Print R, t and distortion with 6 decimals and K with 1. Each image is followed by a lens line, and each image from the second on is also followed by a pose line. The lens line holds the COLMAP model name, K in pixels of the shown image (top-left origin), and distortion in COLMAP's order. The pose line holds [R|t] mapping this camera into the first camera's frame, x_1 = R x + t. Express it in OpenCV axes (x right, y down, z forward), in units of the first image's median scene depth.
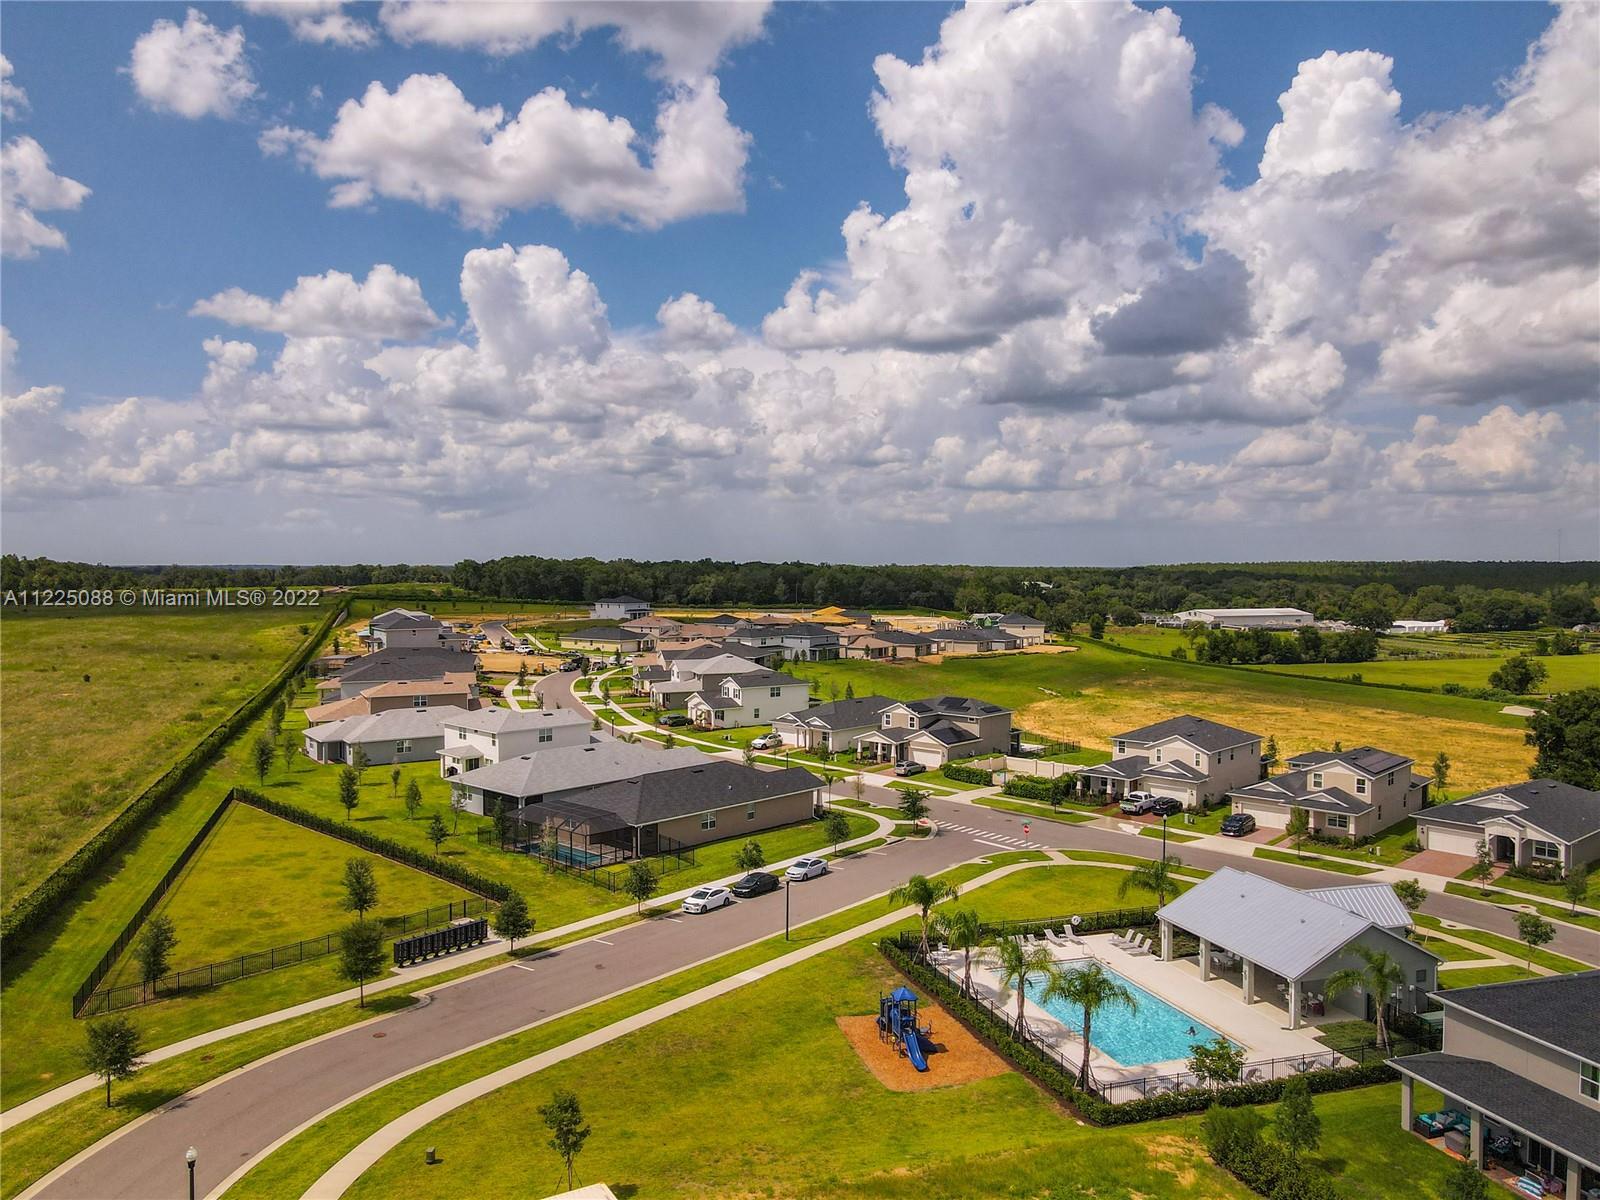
lens RADIAL K [[1180.6, 0, 797.7], [0, 1180.6, 592.3], [0, 0, 1]] dist [0.010467, 0.006892]
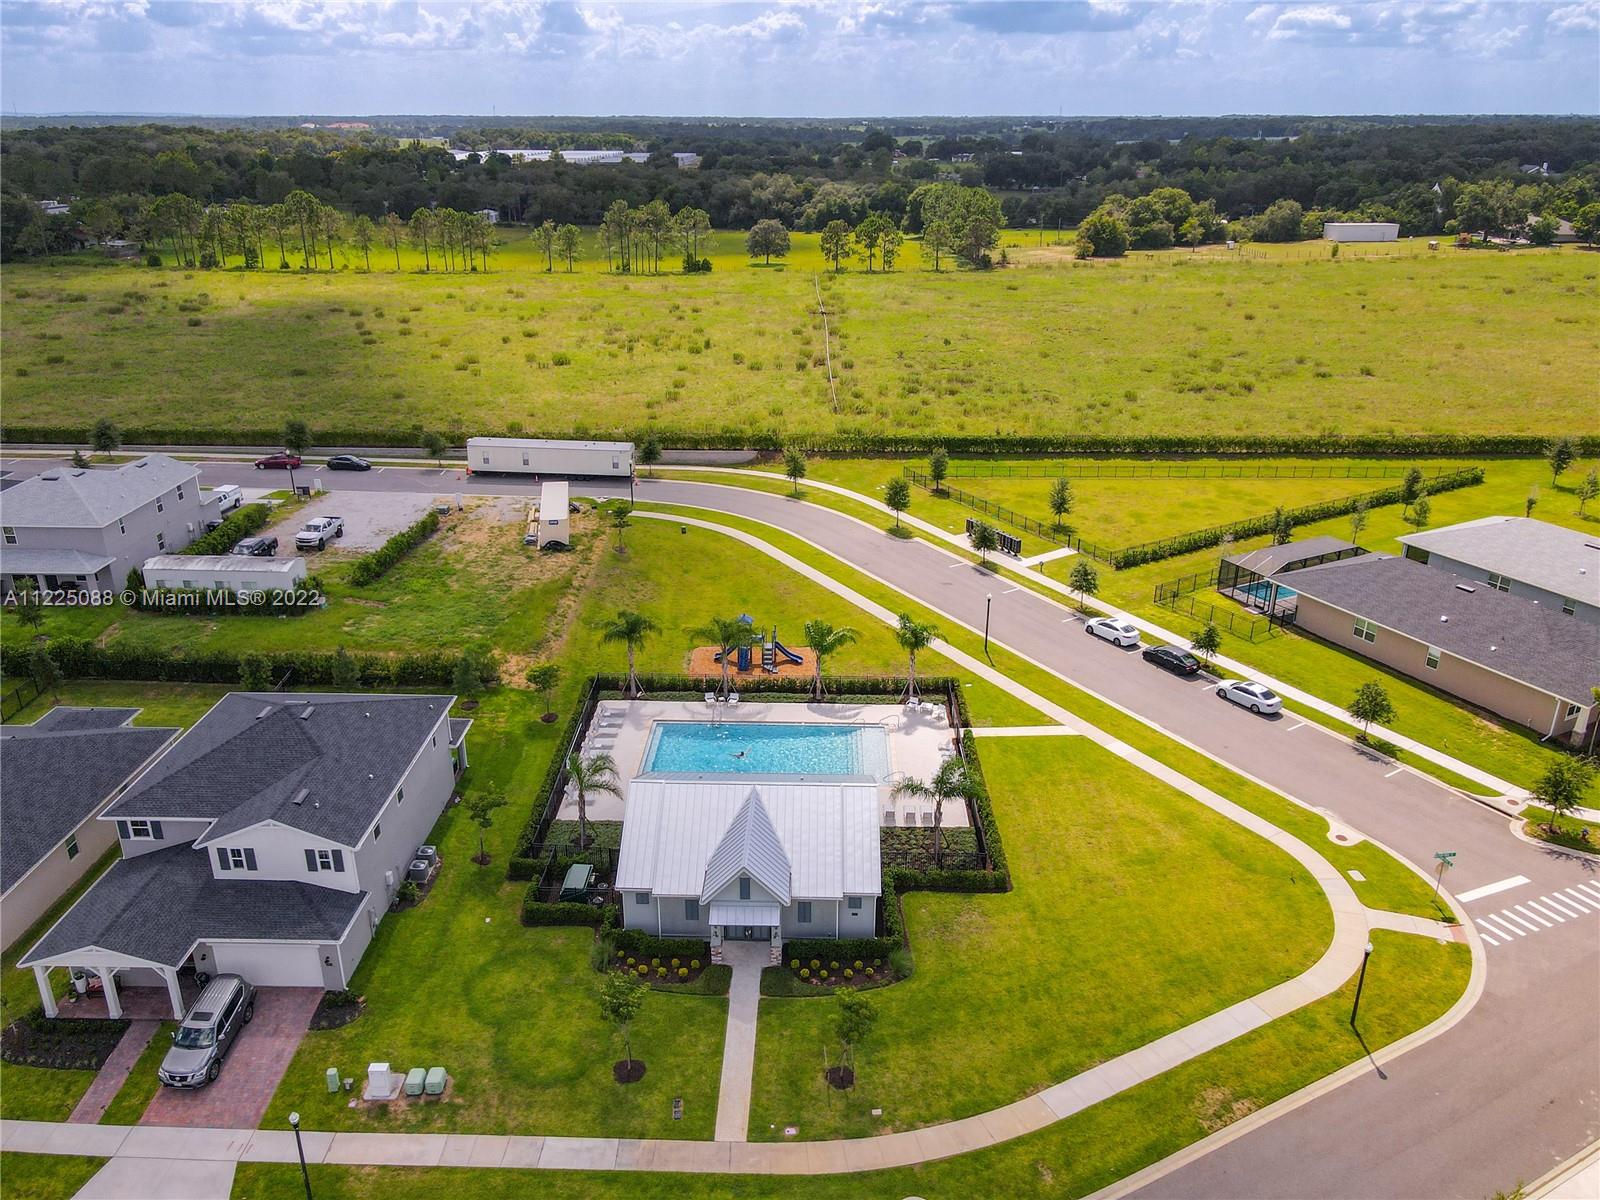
lens RADIAL K [[1172.6, 0, 772.4], [0, 1172.6, 600.2], [0, 0, 1]] dist [0.005827, -0.002779]
pose [[-0.350561, 0.354414, -0.866890, 1.000978], [-0.022622, 0.922156, 0.386156, -0.165431], [0.936267, 0.154982, -0.315254, 1.162946]]
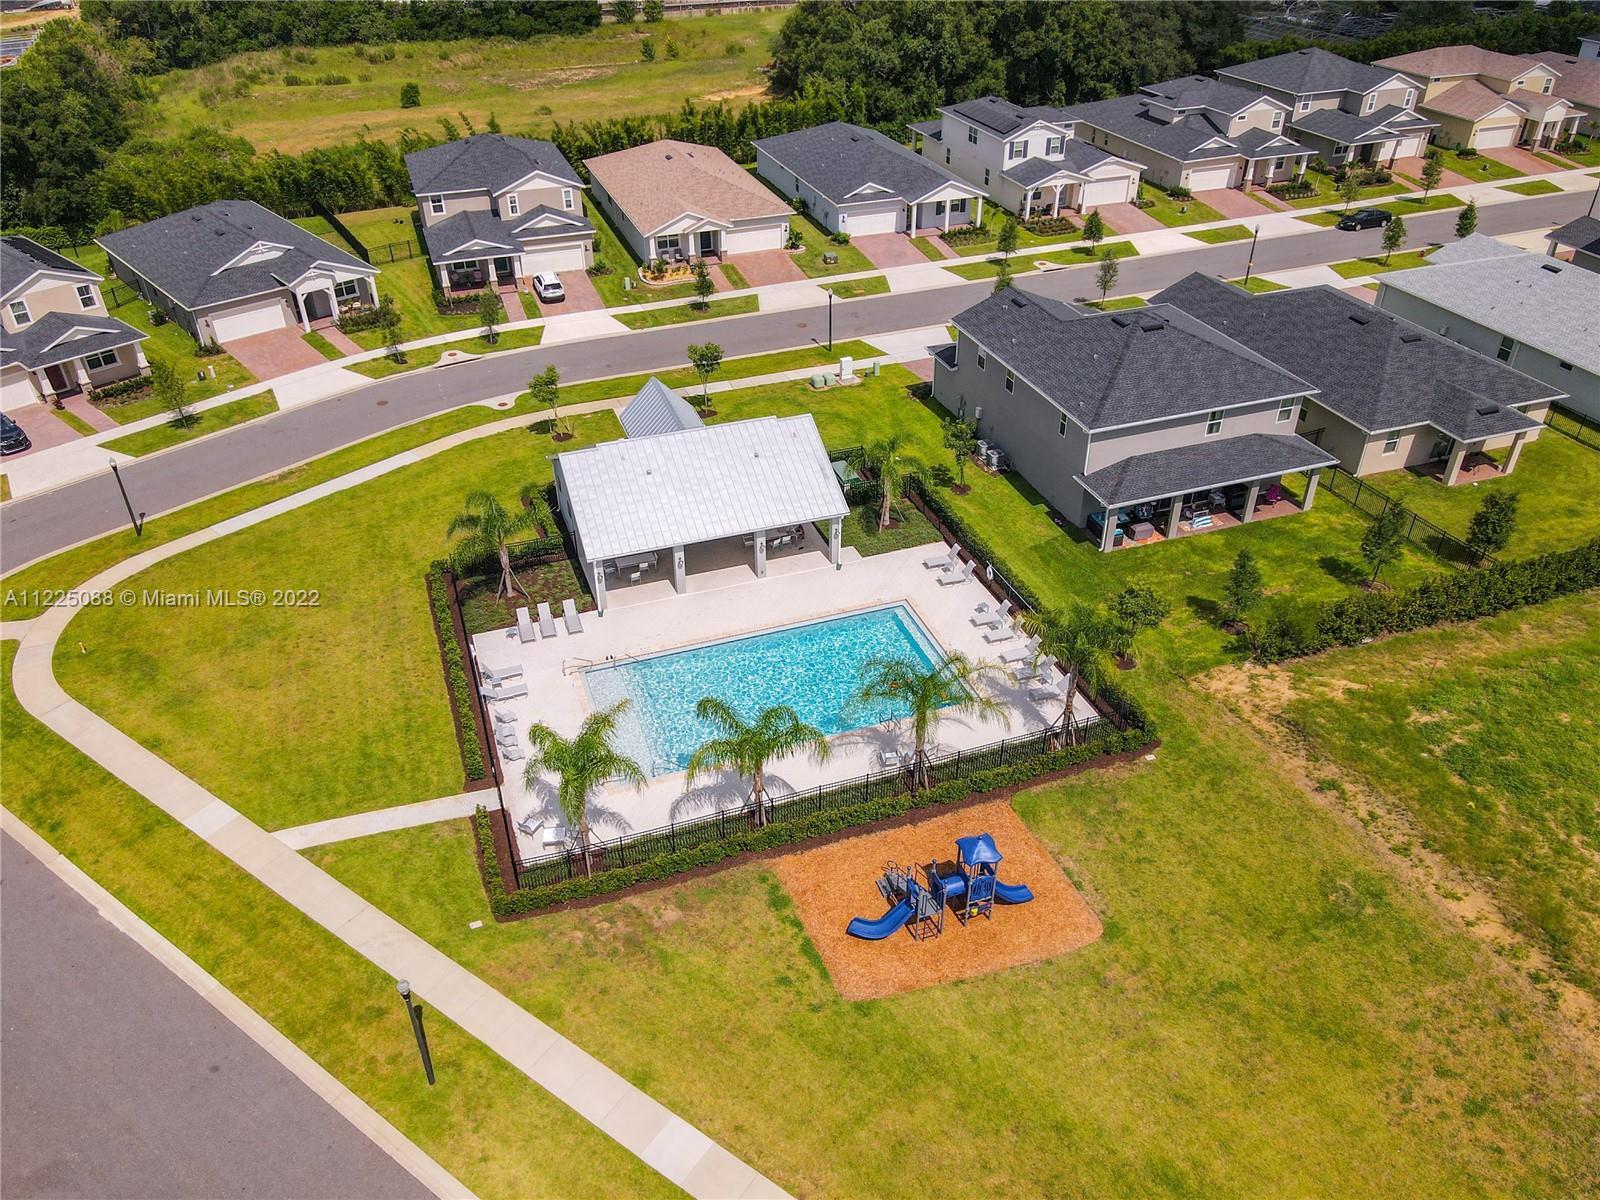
lens RADIAL K [[1180.6, 0, 797.7], [0, 1180.6, 592.3], [0, 0, 1]] dist [0.010467, 0.006892]
pose [[-0.024614, -0.556324, 0.830601, -0.270450], [0.030634, 0.830043, 0.556858, -0.086432], [-0.999228, 0.039152, -0.003388, 0.871937]]
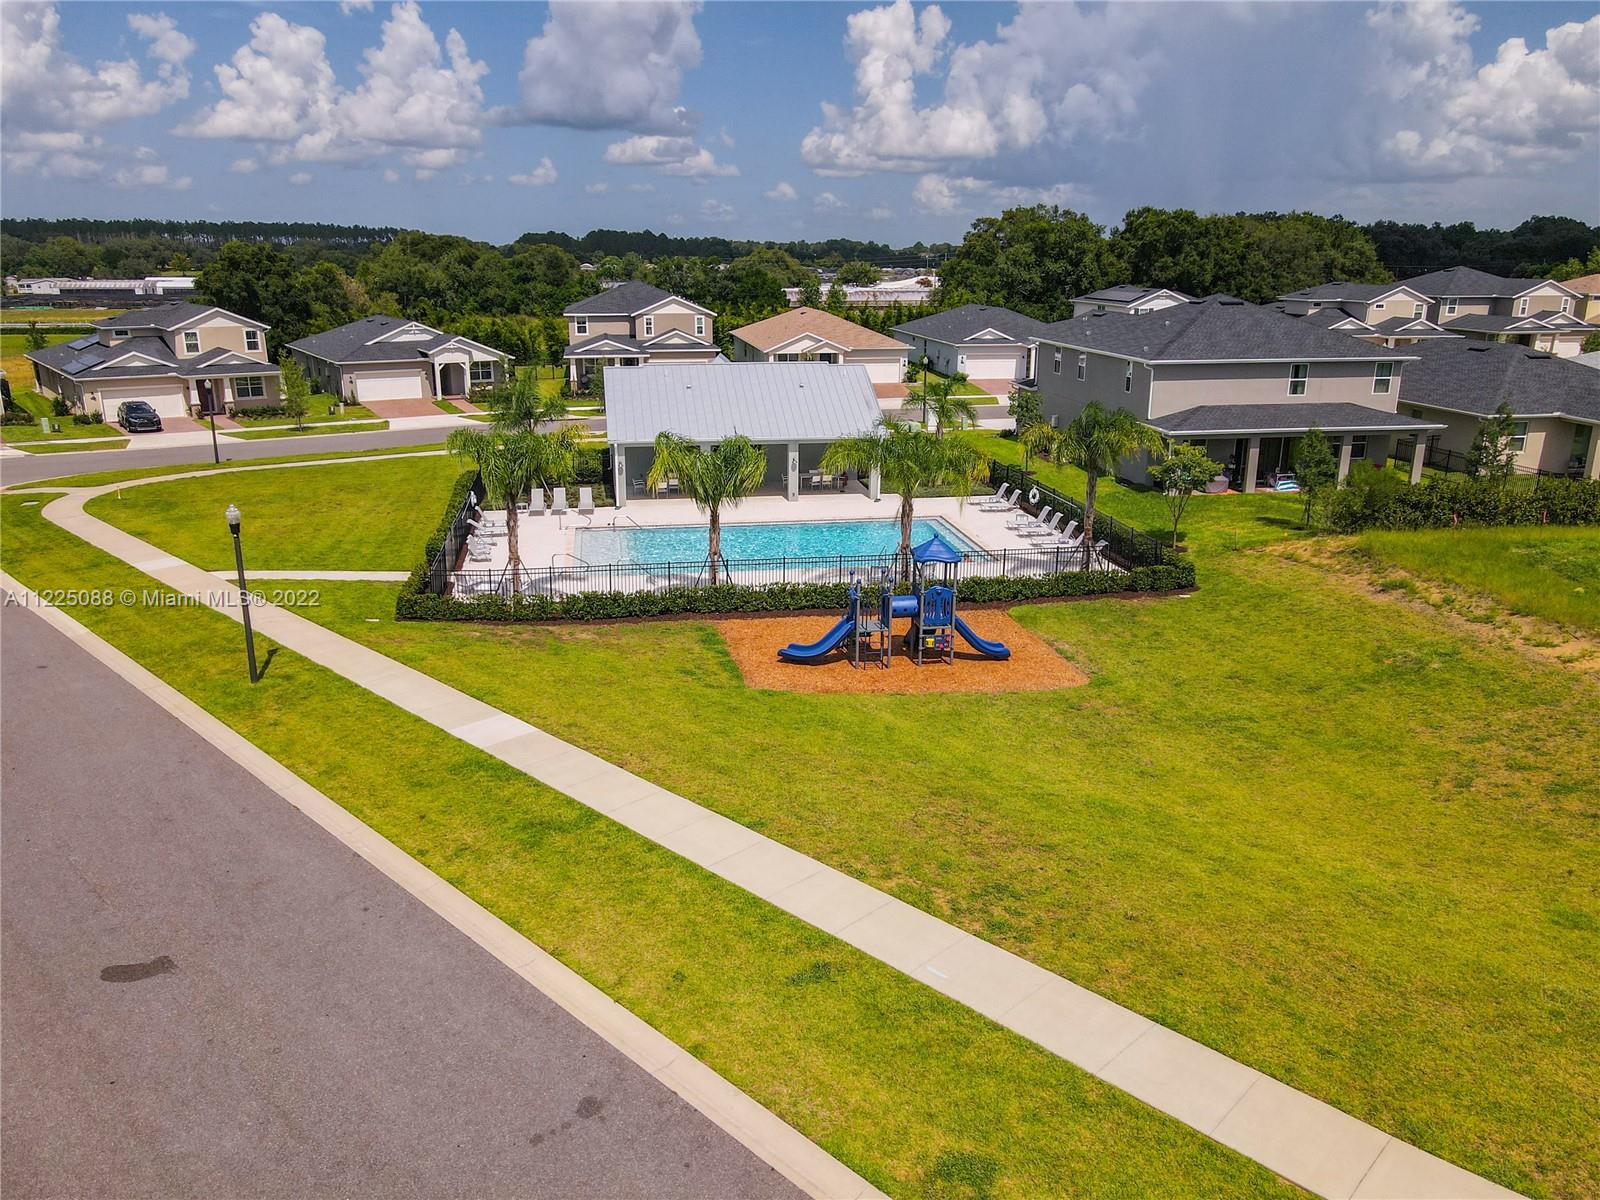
lens RADIAL K [[1183.4, 0, 795.7], [0, 1183.4, 599.1], [0, 0, 1]] dist [0.005821, 0.005692]
pose [[0.148083, -0.277639, 0.949204, -0.330636], [0.020458, 0.960440, 0.277734, 0.172353], [-0.988763, -0.021709, 0.147905, 0.787042]]
